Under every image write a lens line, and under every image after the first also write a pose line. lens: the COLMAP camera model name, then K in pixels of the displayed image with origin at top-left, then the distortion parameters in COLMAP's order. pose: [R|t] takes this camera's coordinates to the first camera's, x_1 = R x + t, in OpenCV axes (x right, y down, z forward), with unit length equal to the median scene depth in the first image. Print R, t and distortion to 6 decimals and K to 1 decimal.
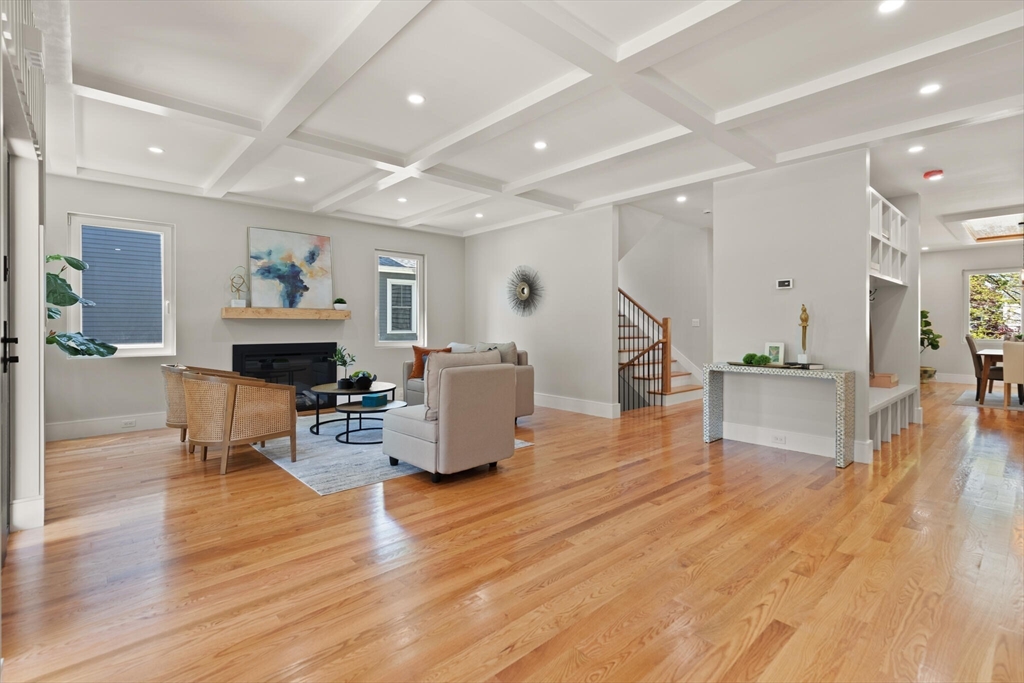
lens RADIAL K [[480.6, 0, 519.5], [0, 480.6, 326.7], [0, 0, 1]] dist [0.011862, -0.001075]
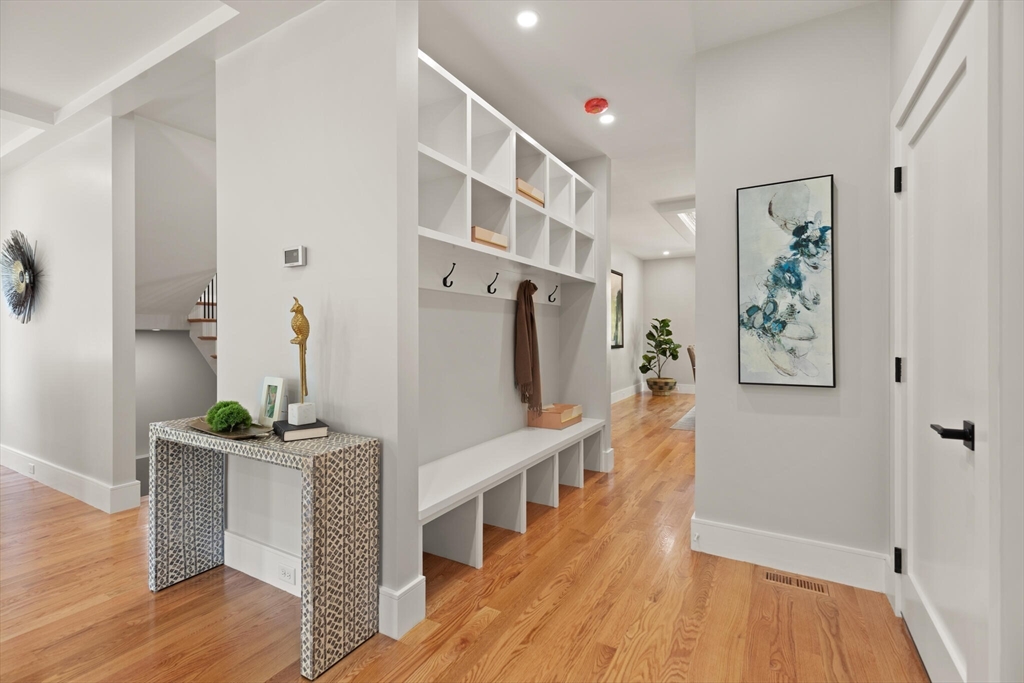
lens RADIAL K [[480.6, 0, 508.2], [0, 480.6, 336.8], [0, 0, 1]] dist [0.011862, -0.001075]
pose [[0.953004, -0.003941, 0.302933, 0.406760], [0.002437, 0.999983, 0.005343, -0.006469], [-0.302948, -0.004354, 0.952997, 0.313214]]
